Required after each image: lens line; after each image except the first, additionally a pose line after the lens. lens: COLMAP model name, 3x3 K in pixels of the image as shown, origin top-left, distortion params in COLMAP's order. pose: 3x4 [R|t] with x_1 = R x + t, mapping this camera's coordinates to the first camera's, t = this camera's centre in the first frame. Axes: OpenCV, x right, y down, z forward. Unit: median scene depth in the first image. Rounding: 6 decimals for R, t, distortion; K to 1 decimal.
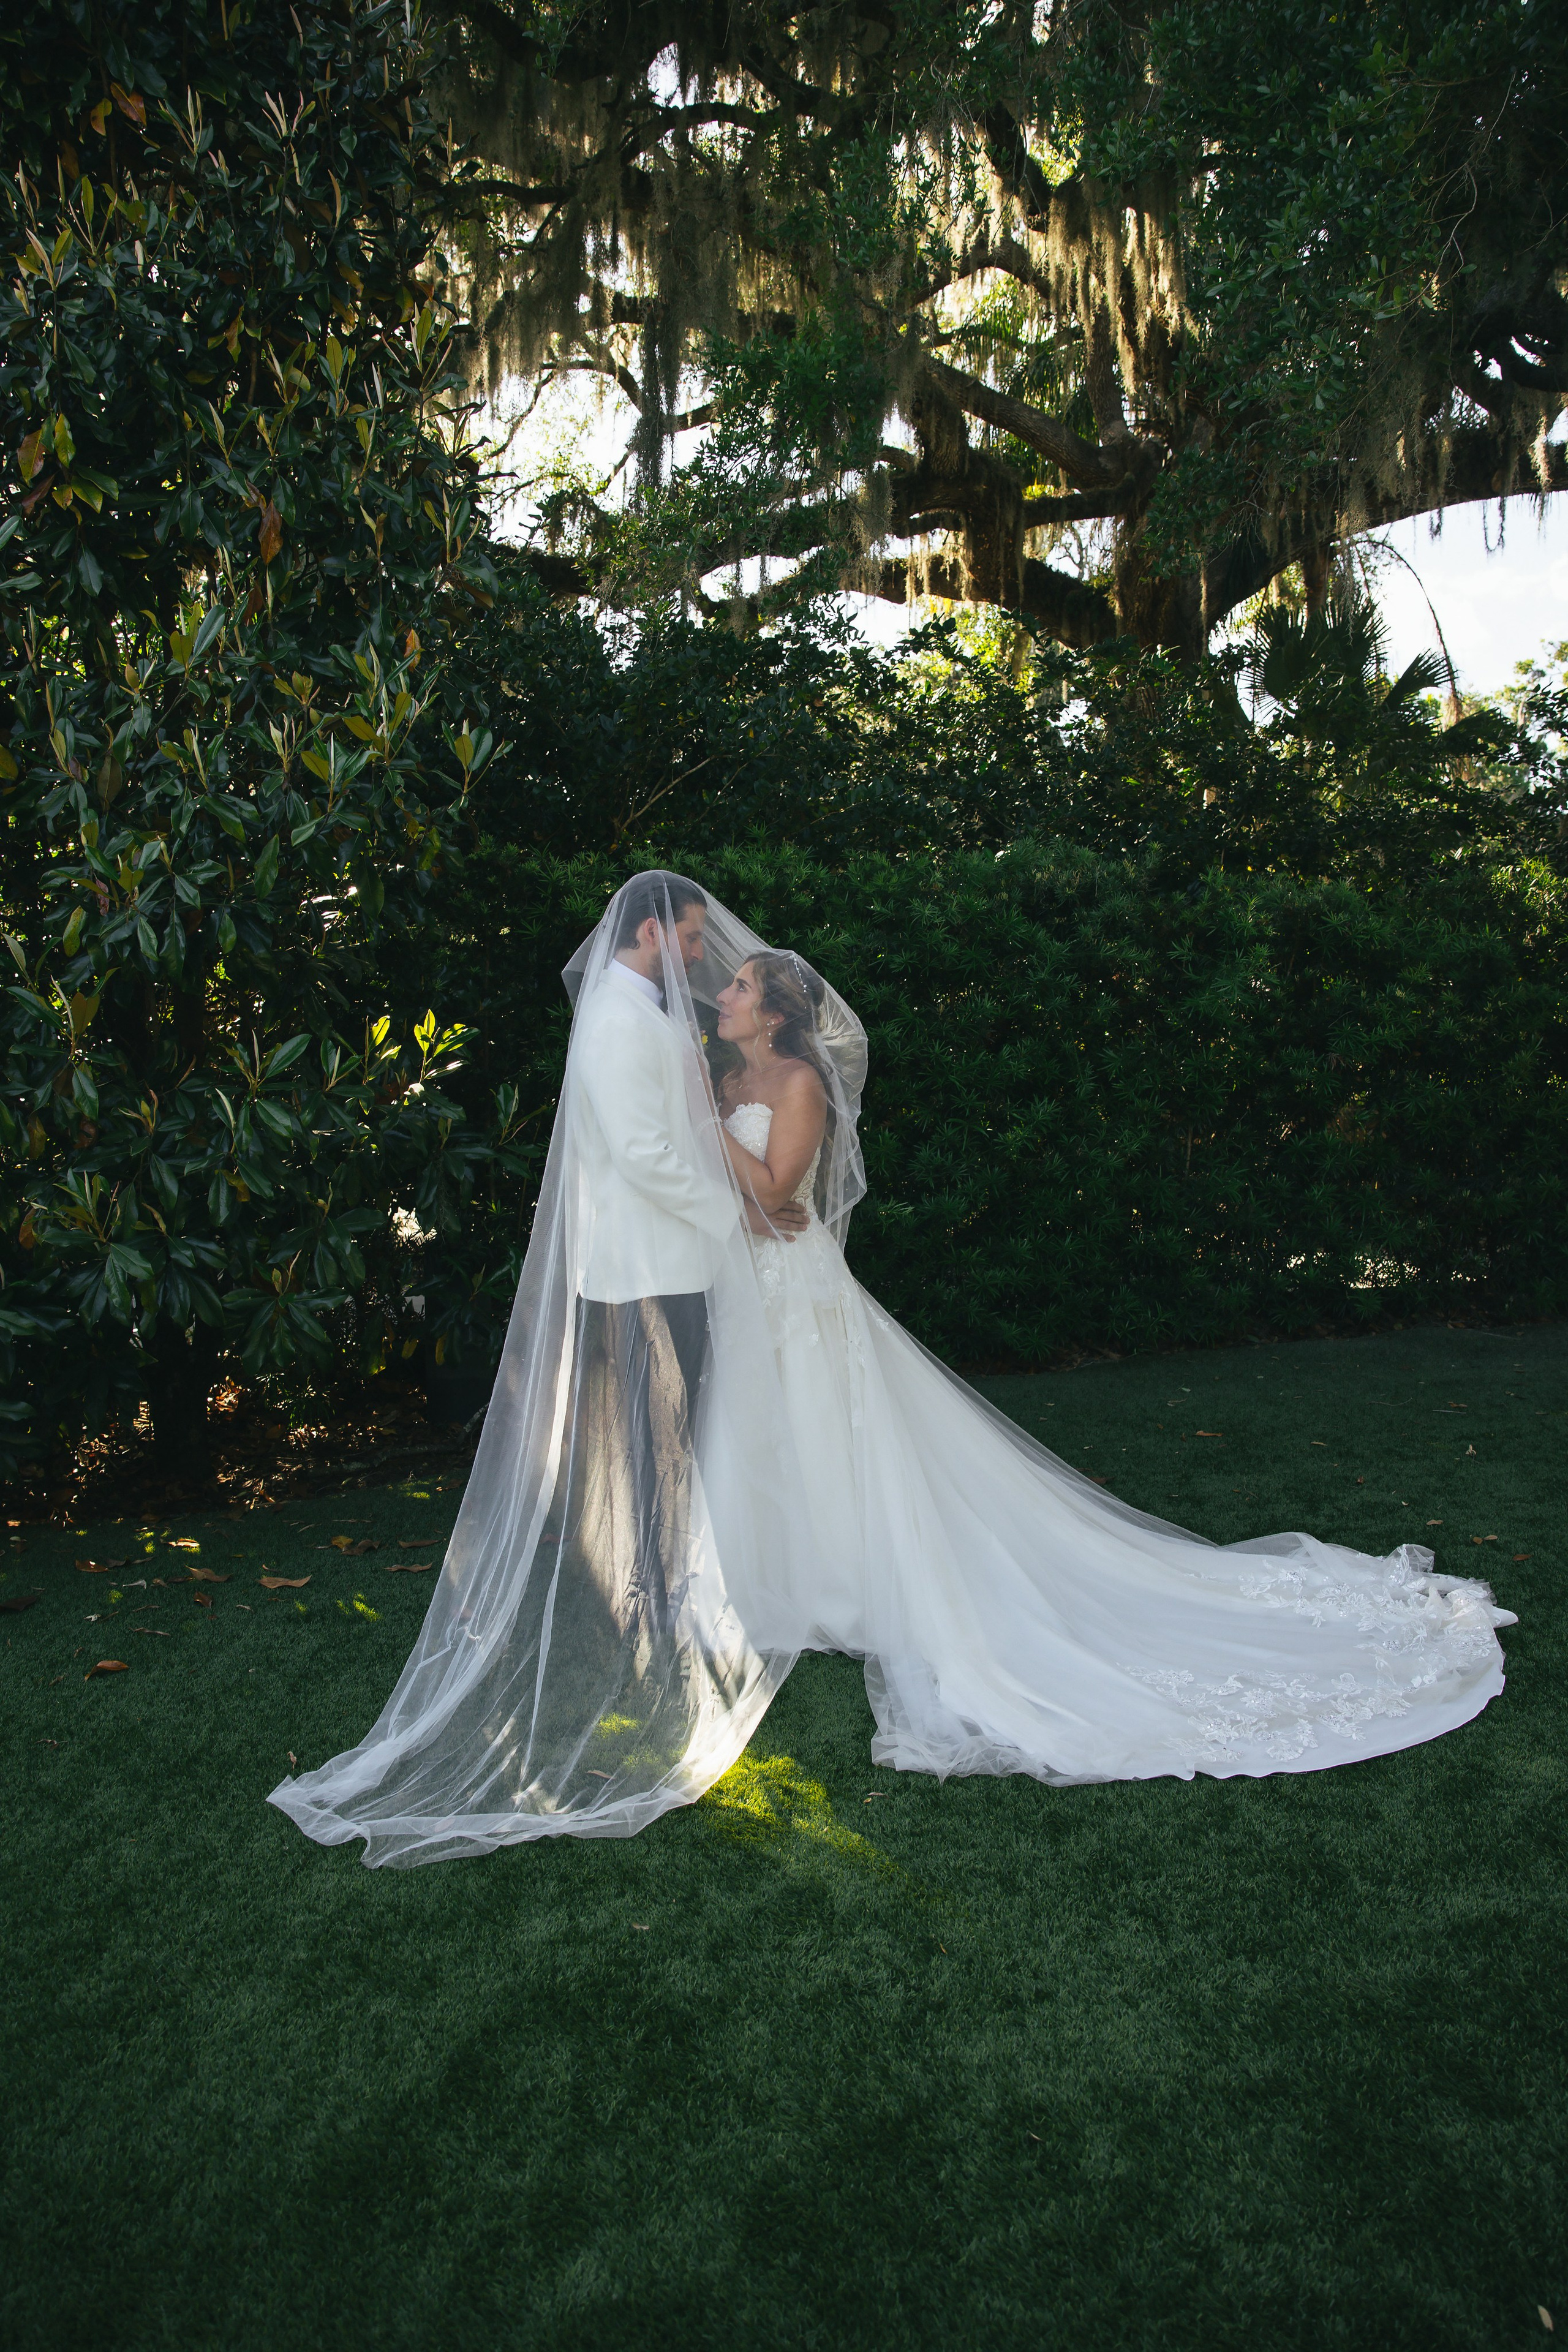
lens RADIAL K [[1619.0, 0, 784.0], [0, 1619.0, 1176.0], [0, 0, 1]] dist [-0.118955, 0.080028]
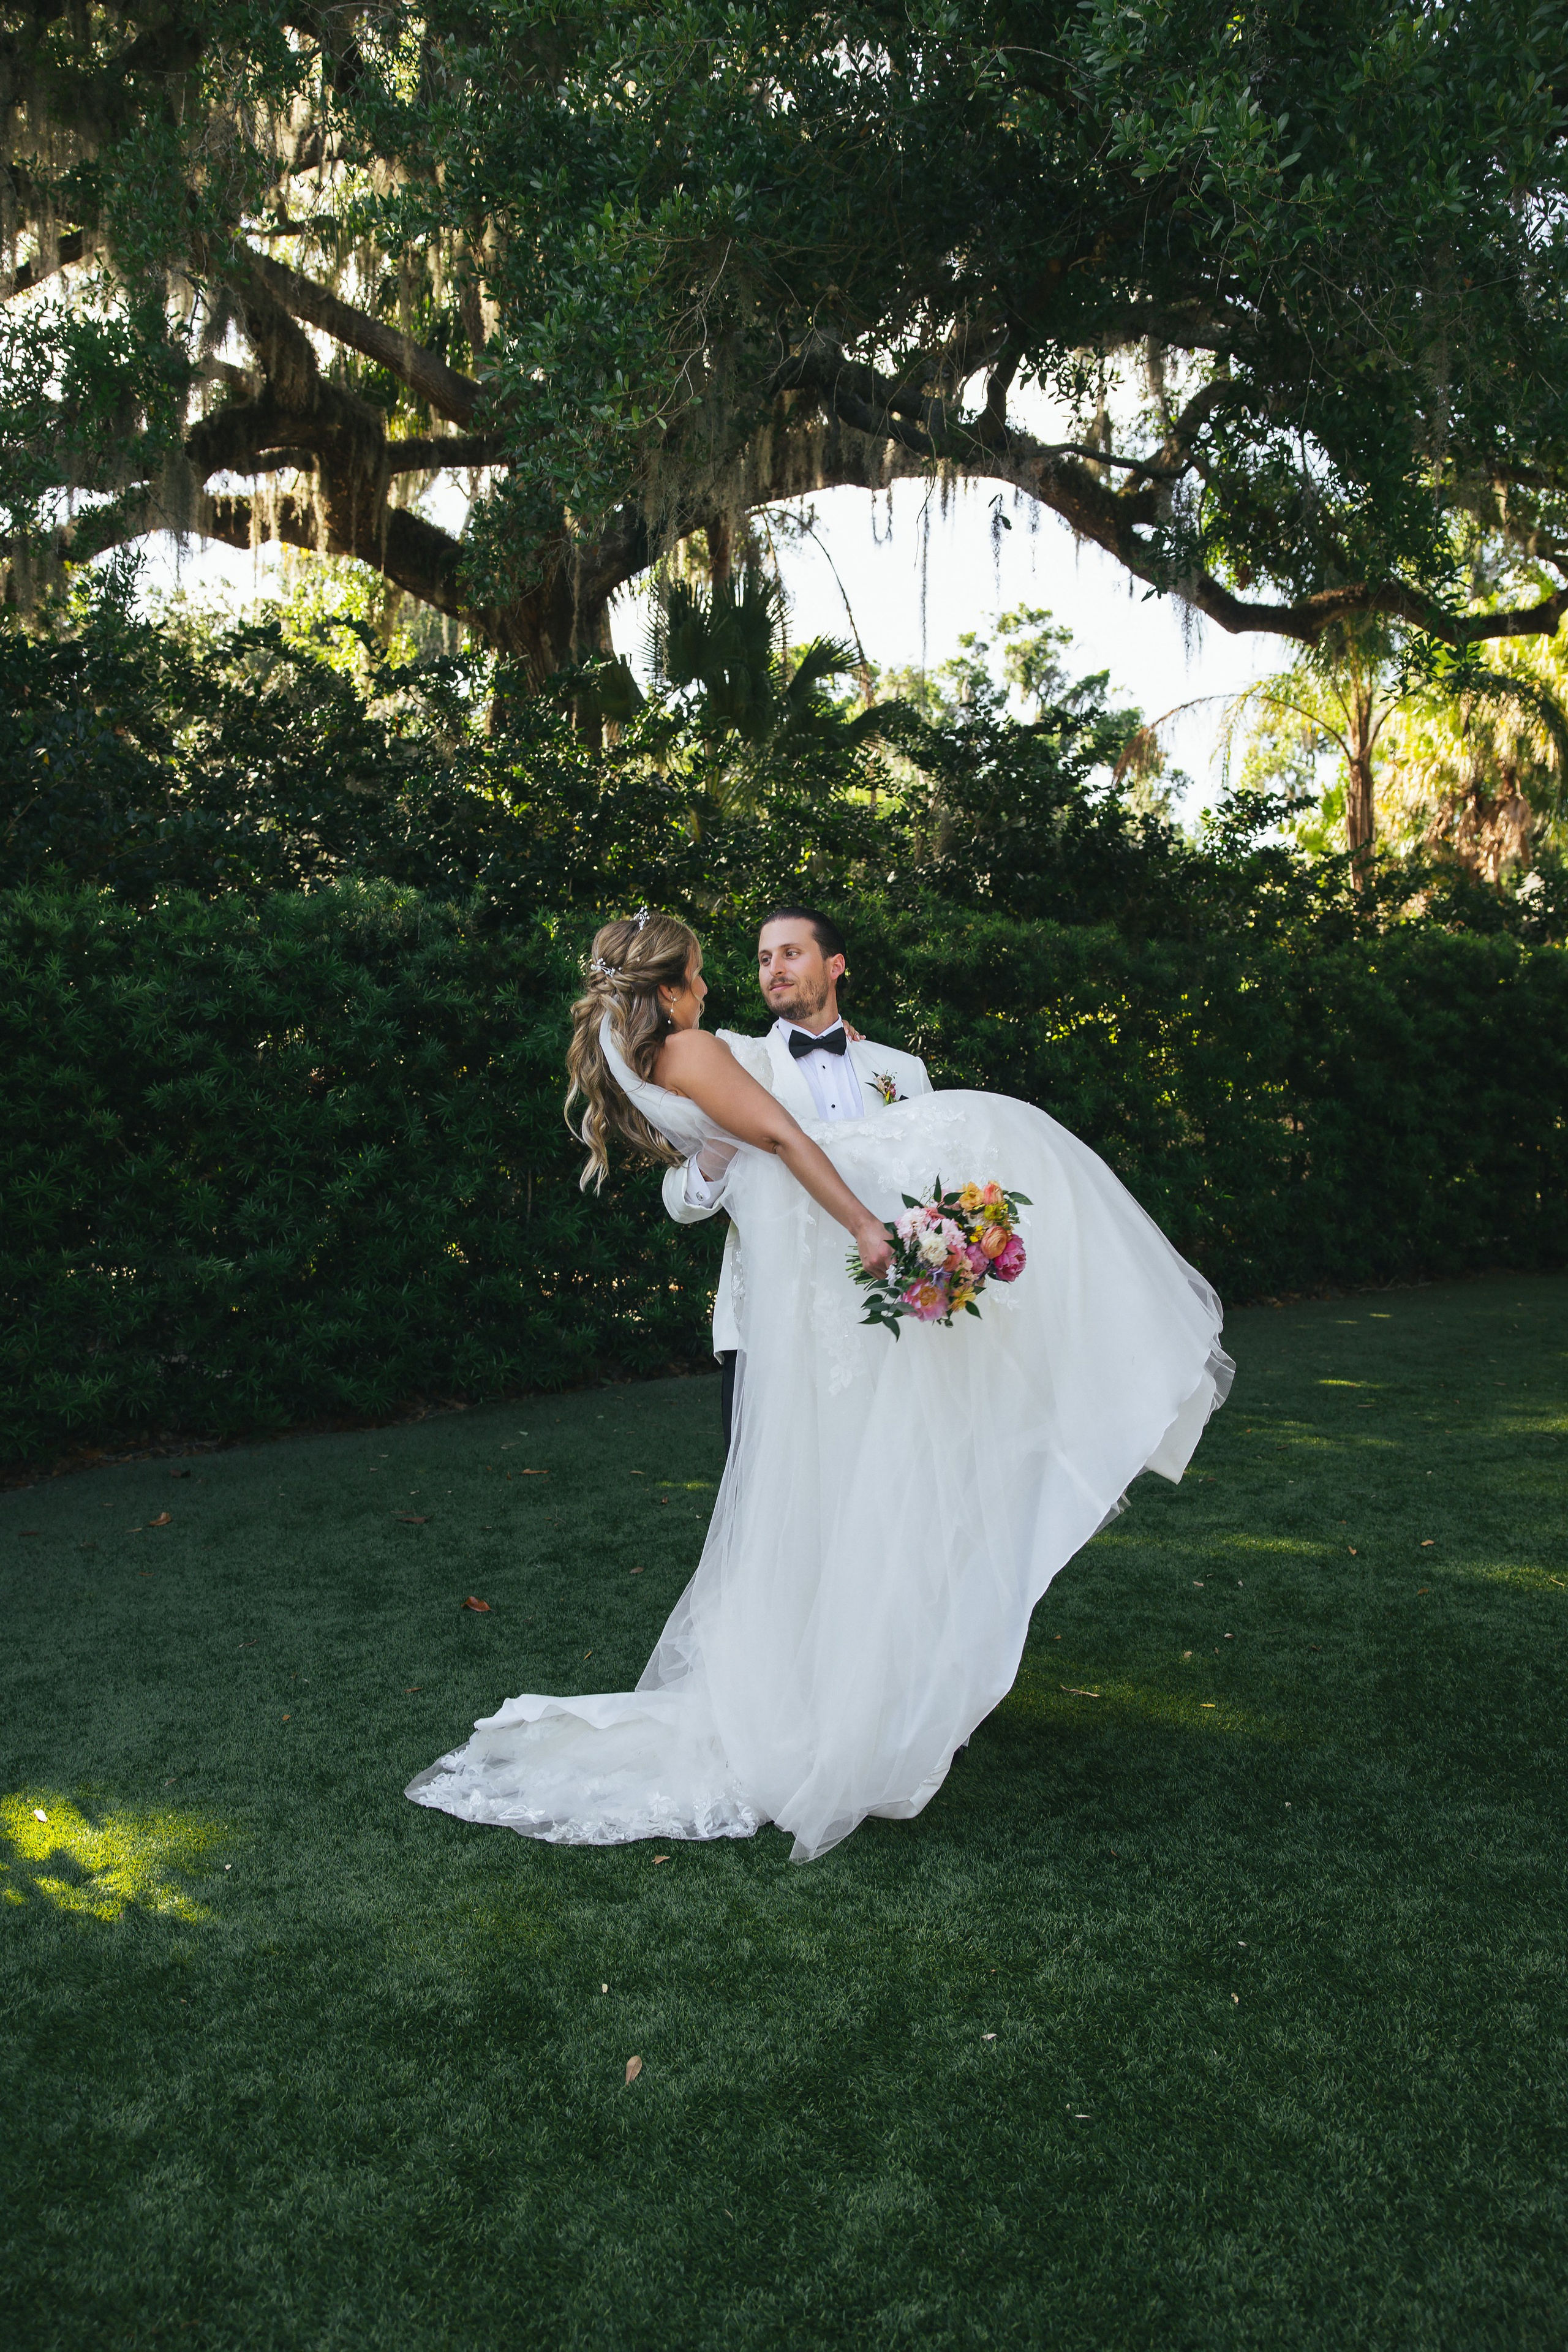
lens RADIAL K [[1971.3, 0, 784.0], [0, 1971.3, 1176.0], [0, 0, 1]] dist [-0.033715, 0.010573]
pose [[0.948540, -0.030621, 0.315173, 0.019081], [0.037389, 0.999181, -0.015448, -0.001730], [-0.314442, 0.026437, 0.948908, -0.193763]]
